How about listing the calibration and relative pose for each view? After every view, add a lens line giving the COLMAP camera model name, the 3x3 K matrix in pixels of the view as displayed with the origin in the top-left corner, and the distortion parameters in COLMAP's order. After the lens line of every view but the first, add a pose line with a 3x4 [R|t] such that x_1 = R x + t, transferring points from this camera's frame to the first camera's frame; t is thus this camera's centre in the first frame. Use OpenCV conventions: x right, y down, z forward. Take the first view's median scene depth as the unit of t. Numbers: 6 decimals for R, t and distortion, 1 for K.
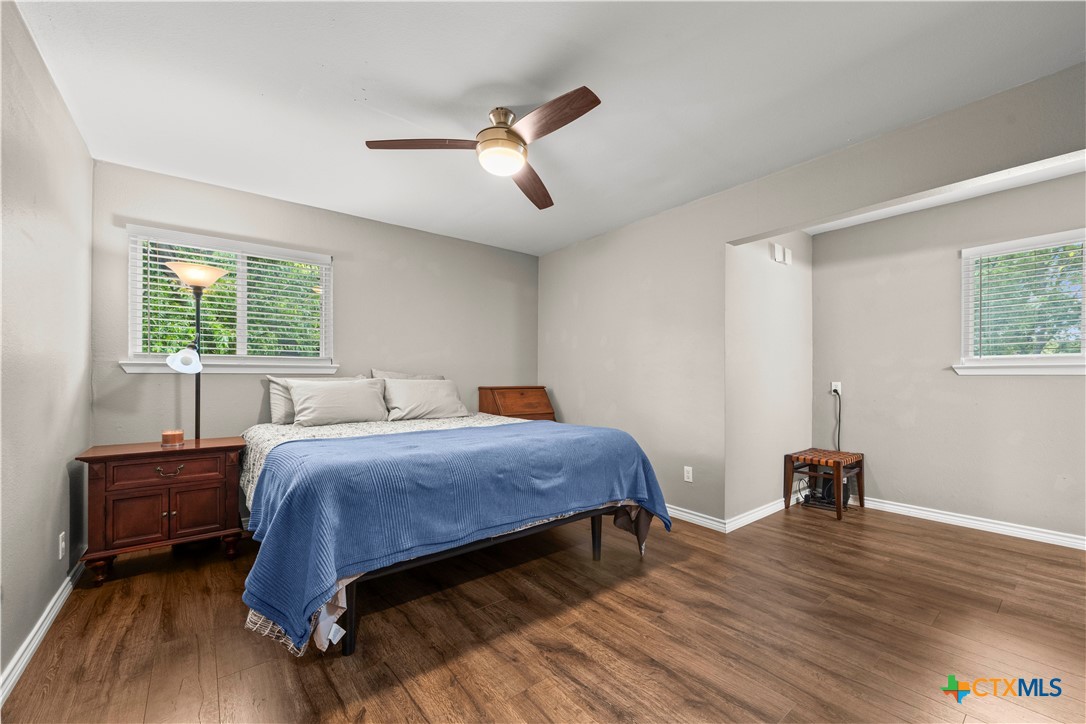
lens RADIAL K [[429.2, 0, 543.0], [0, 429.2, 381.1], [0, 0, 1]] dist [-0.000232, -0.000068]
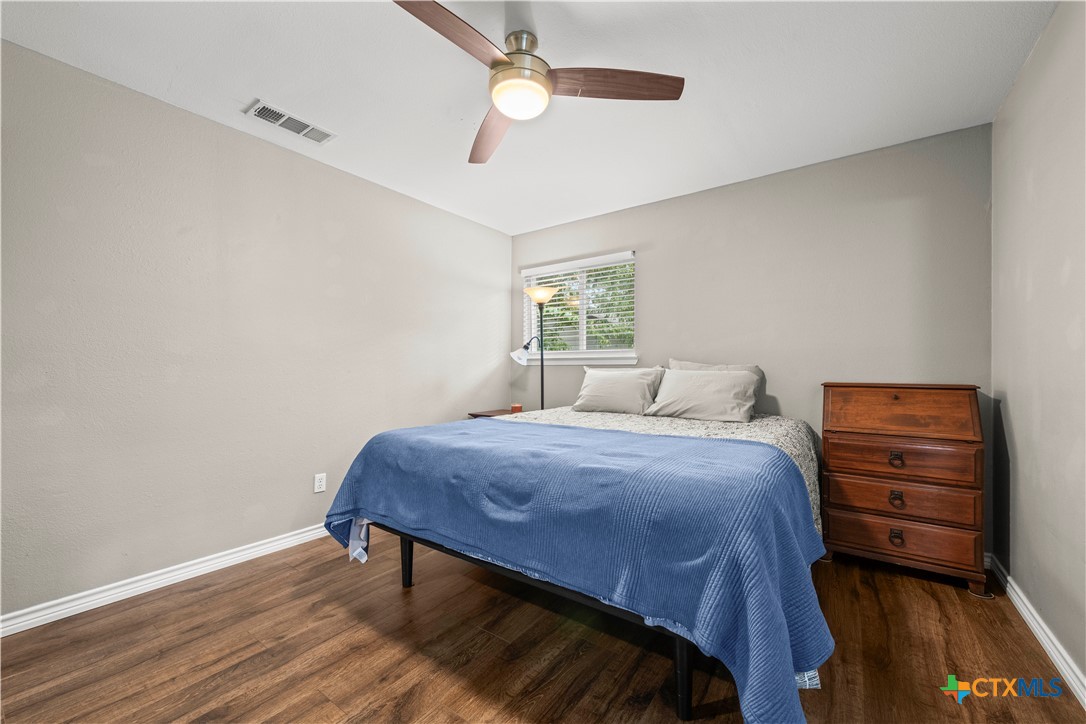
lens RADIAL K [[427.6, 0, 557.7], [0, 427.6, 366.1], [0, 0, 1]] dist [0.000299, -0.000033]
pose [[0.284219, -0.004640, -0.958748, 0.688180], [-0.007231, 0.999949, -0.006983, -0.006761], [0.958732, 0.008917, 0.284171, 0.827072]]
